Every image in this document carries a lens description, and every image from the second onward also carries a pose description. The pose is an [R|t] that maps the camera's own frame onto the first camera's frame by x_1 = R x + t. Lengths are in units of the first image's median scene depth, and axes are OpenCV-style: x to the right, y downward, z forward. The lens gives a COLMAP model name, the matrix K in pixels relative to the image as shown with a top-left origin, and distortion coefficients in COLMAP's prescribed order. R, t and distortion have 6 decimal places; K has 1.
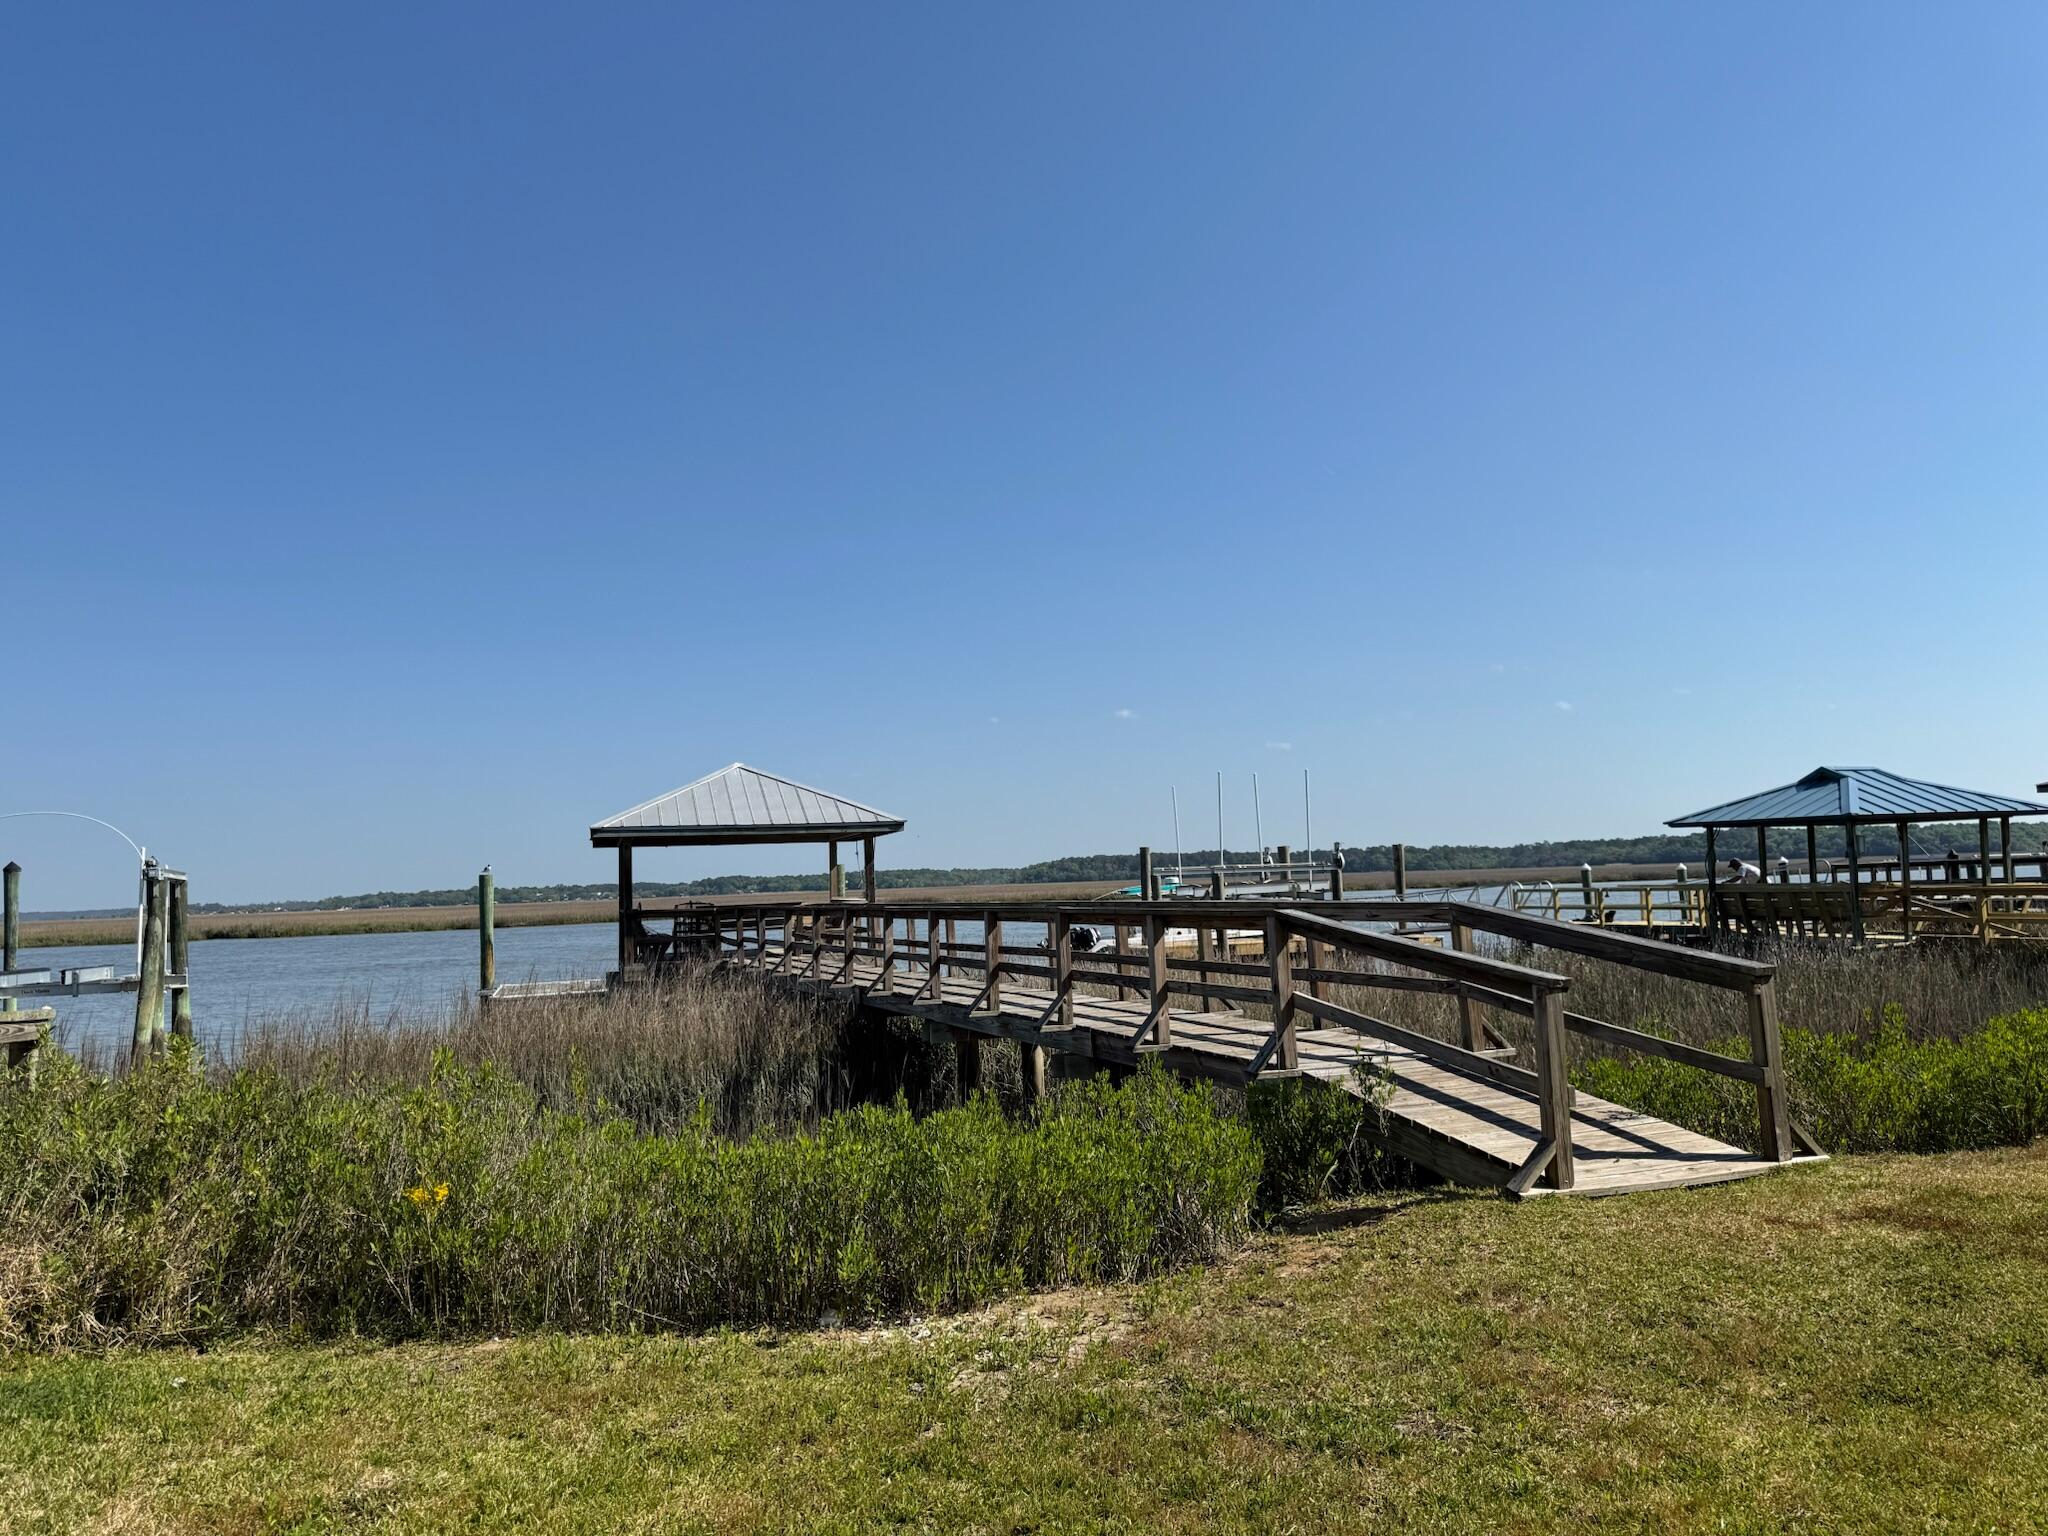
lens RADIAL K [[1433.7, 0, 1028.3], [0, 1433.7, 752.2], [0, 0, 1]] dist [0.074725, -0.100689]
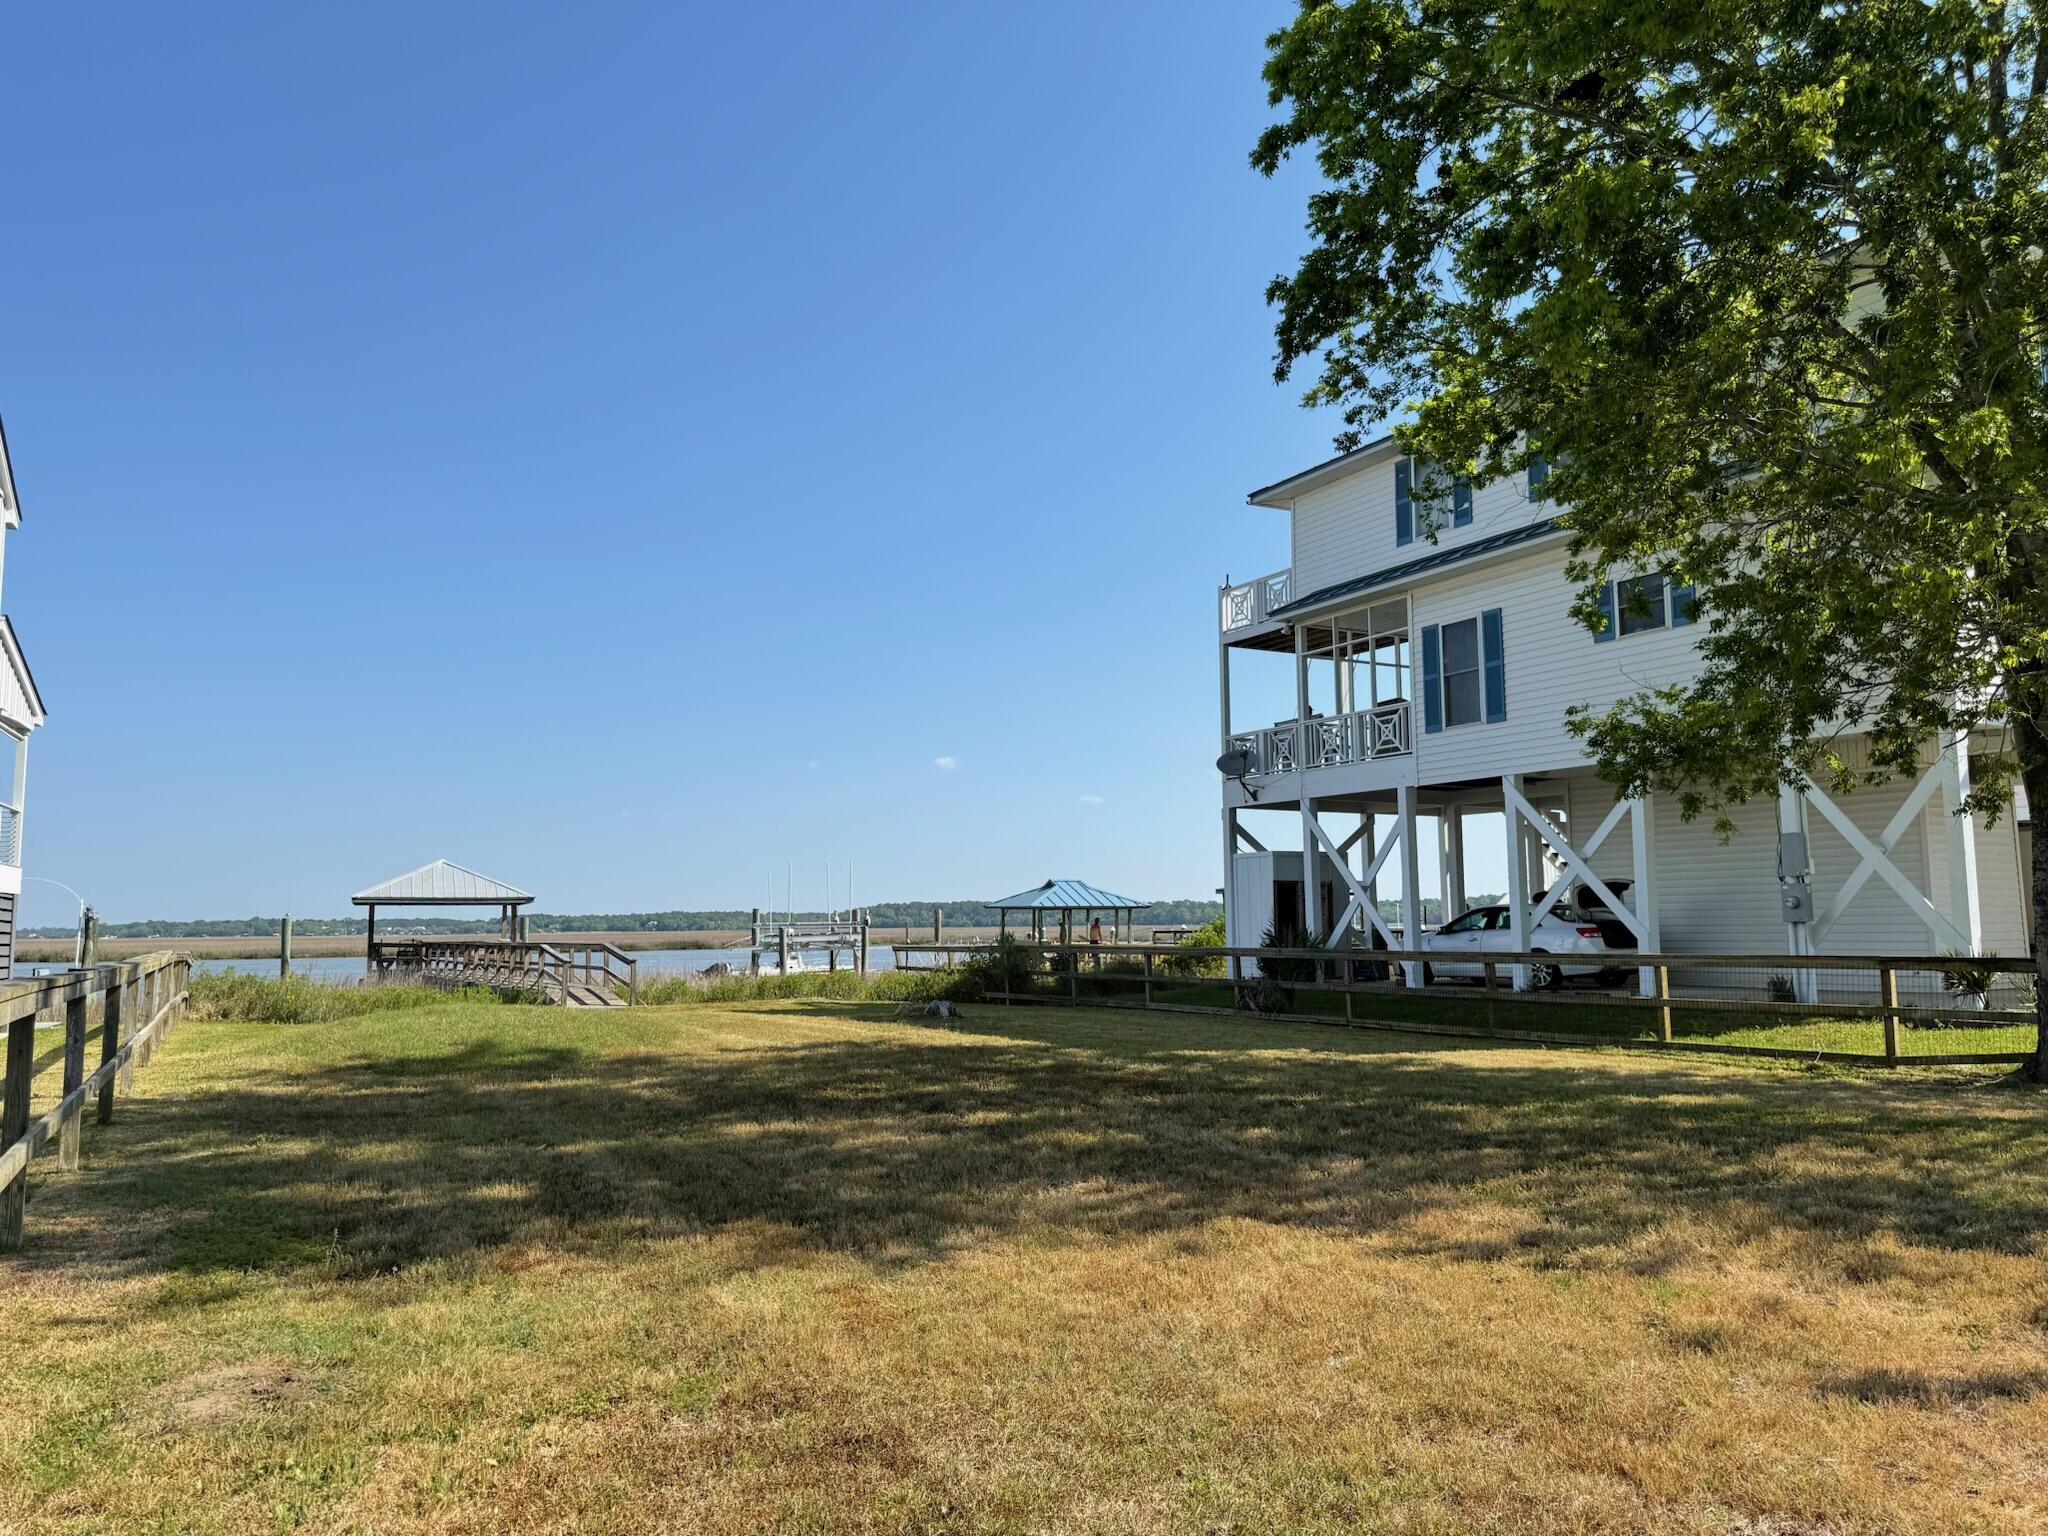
lens RADIAL K [[1433.7, 0, 1019.3], [0, 1433.7, 772.0], [0, 0, 1]] dist [0.074725, -0.100689]
pose [[0.992633, 0.038252, 0.114965, 0.226451], [-0.036089, 0.999131, -0.020840, -0.068857], [-0.115662, 0.016537, 0.993151, -0.657564]]
